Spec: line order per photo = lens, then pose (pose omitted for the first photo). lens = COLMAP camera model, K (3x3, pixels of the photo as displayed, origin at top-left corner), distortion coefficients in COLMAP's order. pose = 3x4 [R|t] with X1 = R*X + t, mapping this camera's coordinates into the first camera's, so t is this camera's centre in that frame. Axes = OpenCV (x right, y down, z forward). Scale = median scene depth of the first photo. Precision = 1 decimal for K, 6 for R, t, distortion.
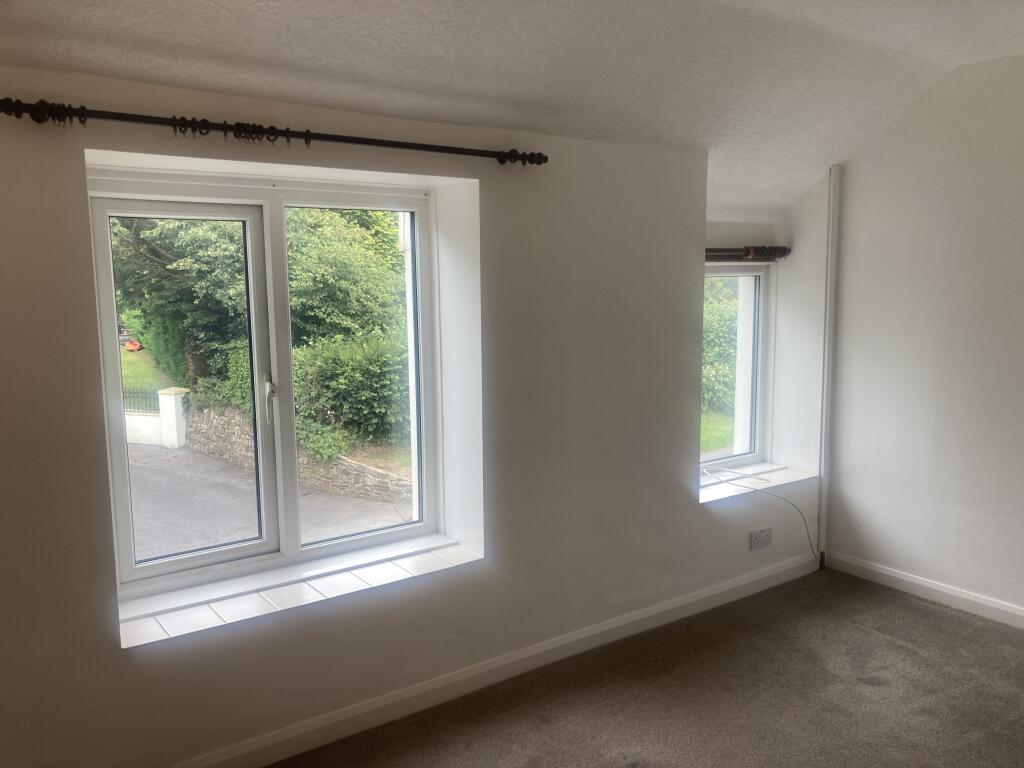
lens RADIAL K [[870.4, 0, 512.0], [0, 870.4, 384.0], [0, 0, 1]] dist [0.000419, 0.007651]
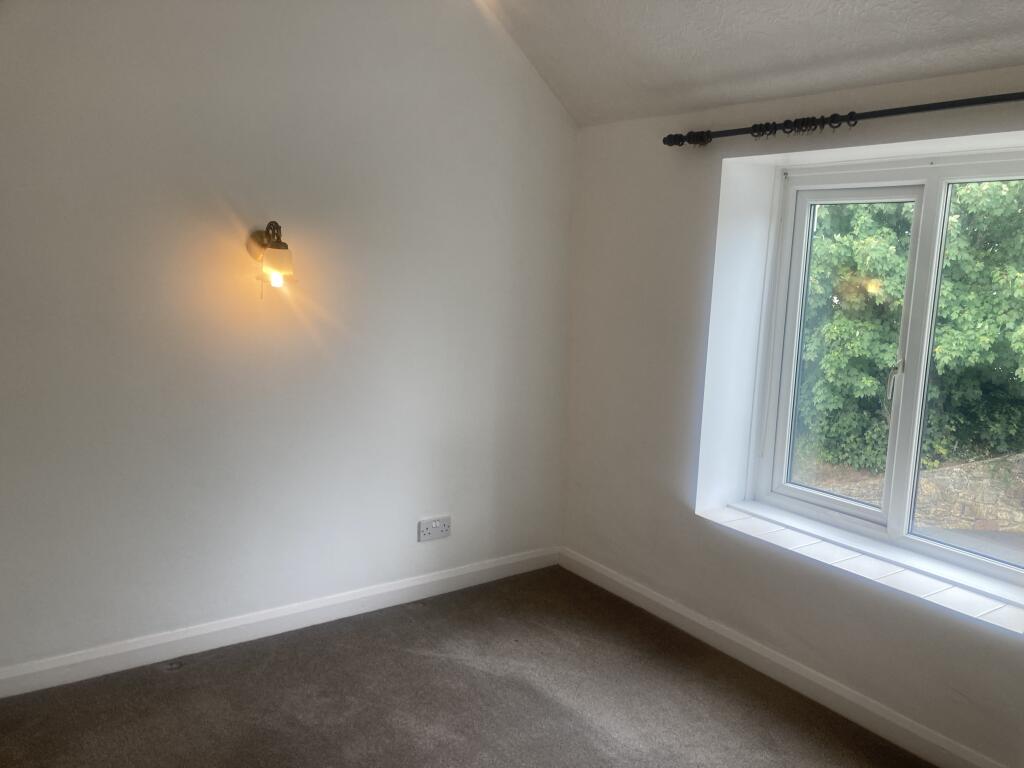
lens RADIAL K [[833.1, 0, 512.0], [0, 833.1, 384.0], [0, 0, 1]] dist [0.126651, -0.001488]
pose [[-0.014384, 0.170316, -0.985285, 0.814072], [-0.166446, 0.971230, 0.170316, -0.079484], [0.985946, 0.166447, 0.014378, 0.612059]]
